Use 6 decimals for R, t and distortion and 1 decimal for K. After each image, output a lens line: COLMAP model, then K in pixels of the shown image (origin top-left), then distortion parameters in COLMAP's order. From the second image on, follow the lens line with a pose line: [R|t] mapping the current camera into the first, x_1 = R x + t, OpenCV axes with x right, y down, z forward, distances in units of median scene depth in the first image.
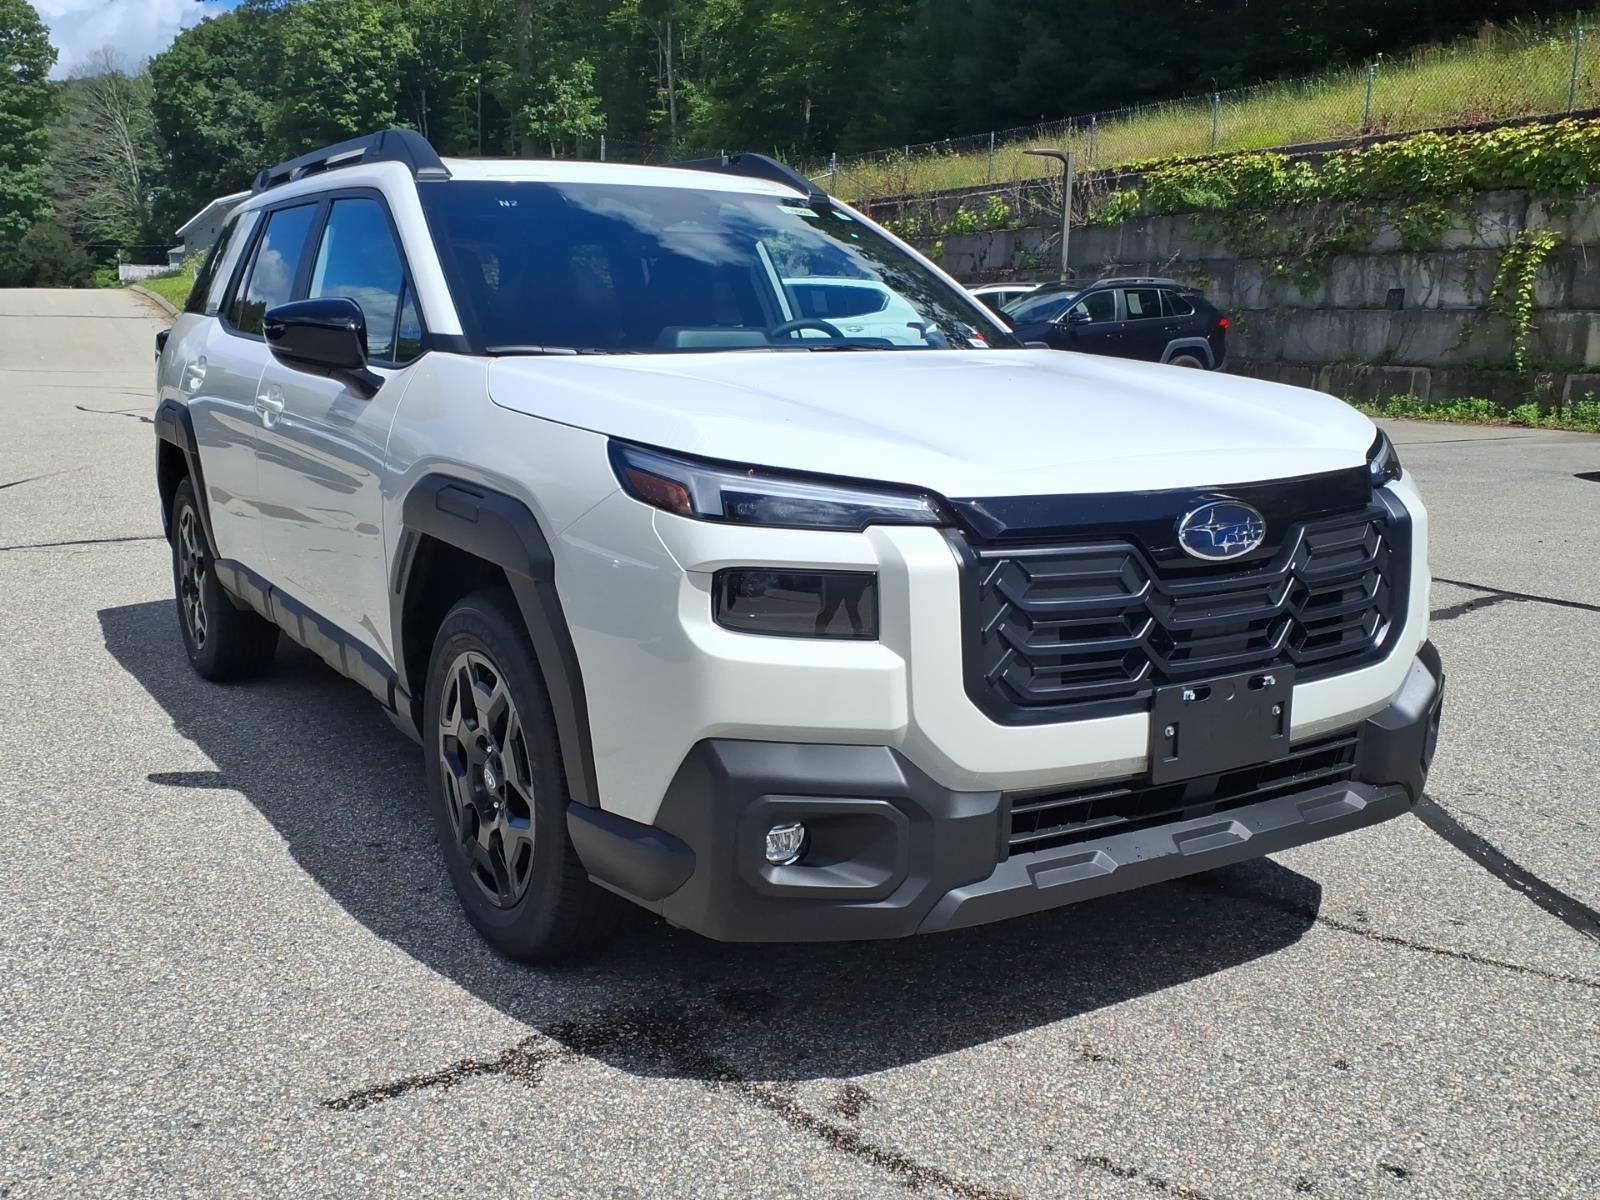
lens RADIAL K [[1503.0, 0, 800.0], [0, 1503.0, 606.1], [0, 0, 1]] dist [0.096346, 0.000000]
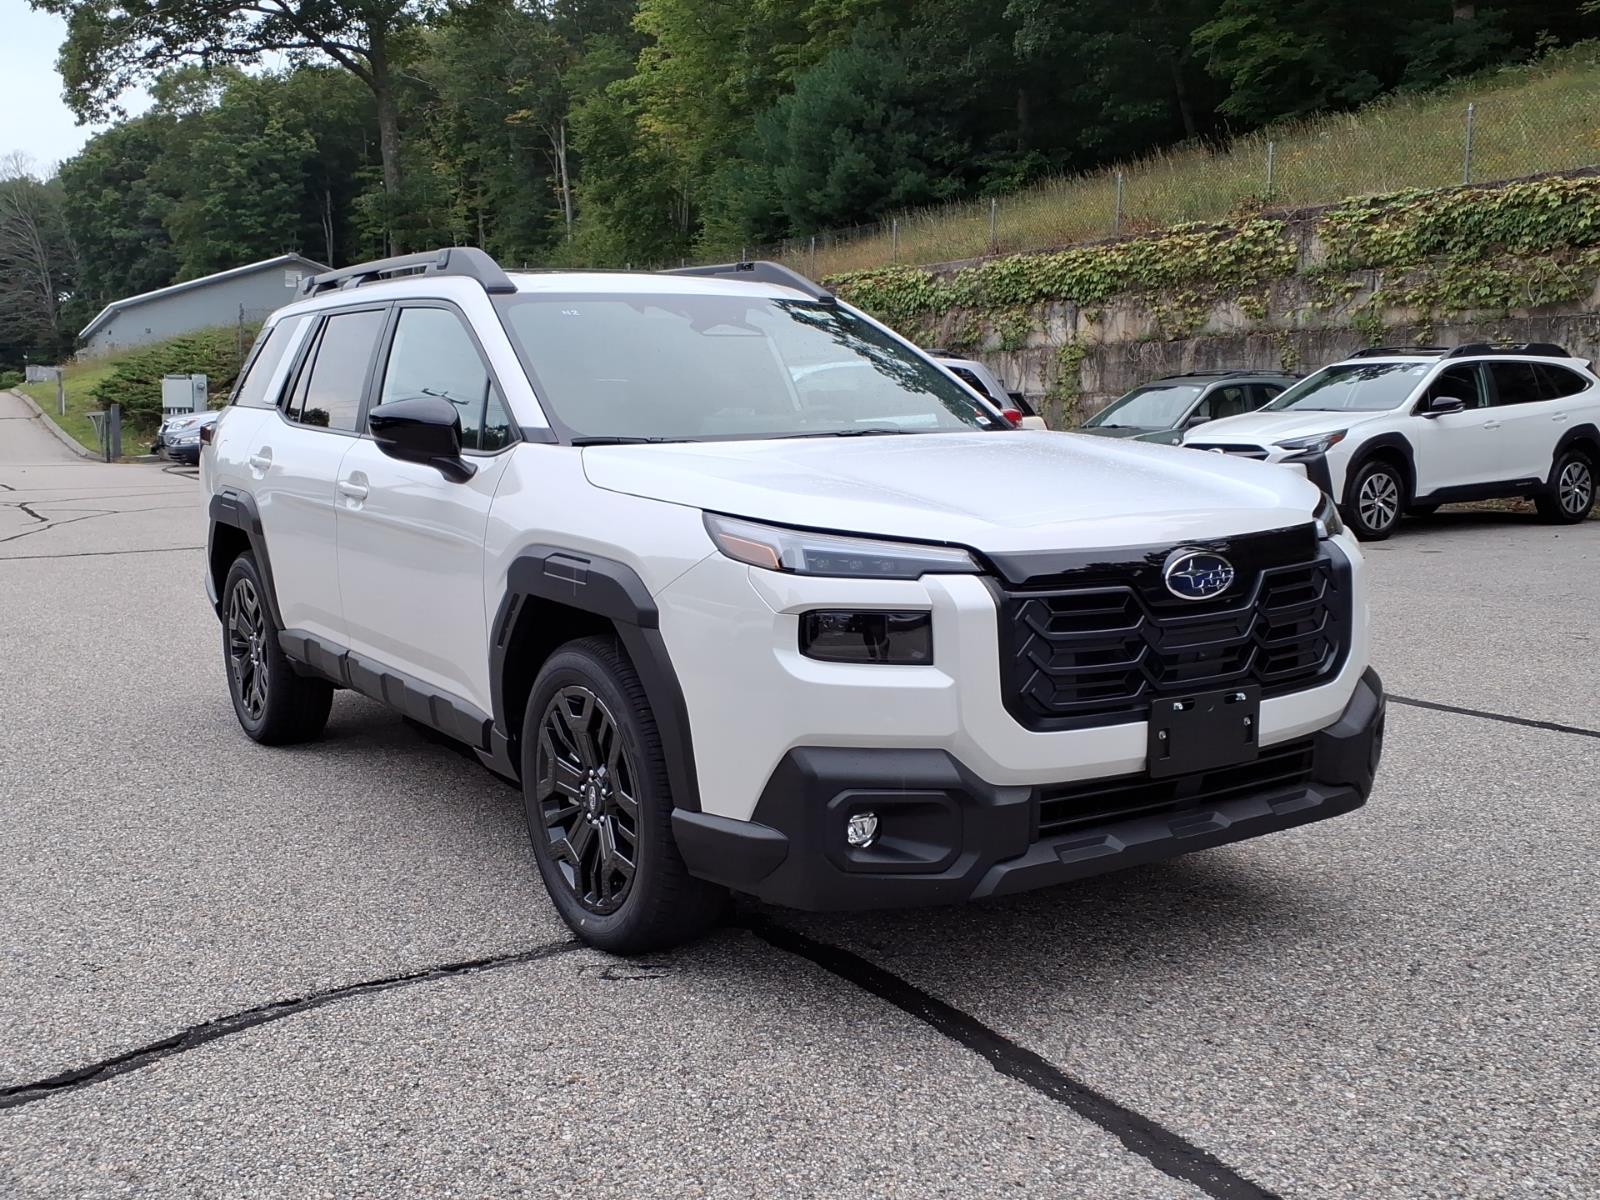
lens RADIAL K [[1503.0, 0, 798.9], [0, 1503.0, 609.0], [0, 0, 1]] dist [0.096346, 0.000000]
pose [[0.999506, -0.019655, 0.024532, -0.079634], [0.020782, 0.998700, -0.046546, 0.028092], [-0.023585, 0.047033, 0.998615, -0.227762]]
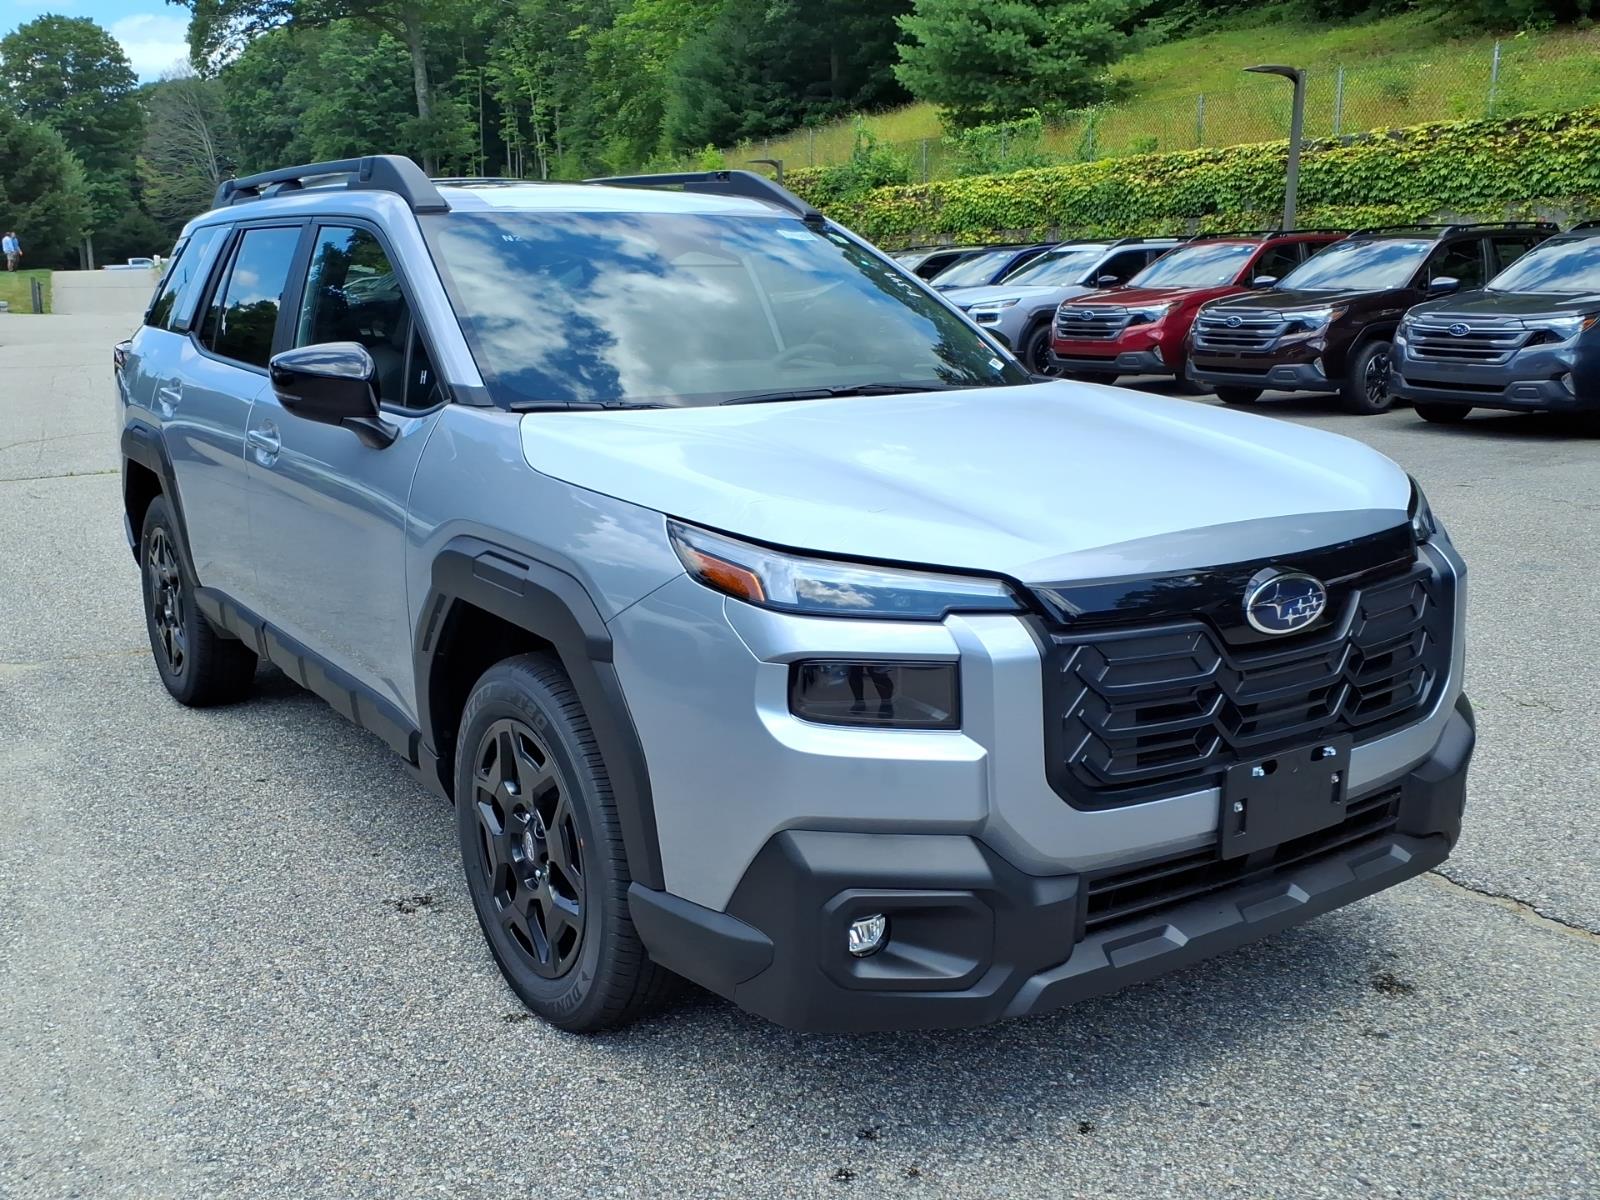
lens RADIAL K [[1503.0, 0, 794.3], [0, 1503.0, 609.1], [0, 0, 1]] dist [0.096346, 0.000000]
pose [[0.999103, -0.014627, 0.039745, -0.083465], [0.013794, 0.999681, 0.021154, -0.069673], [-0.040041, -0.020587, 0.998986, 0.011793]]
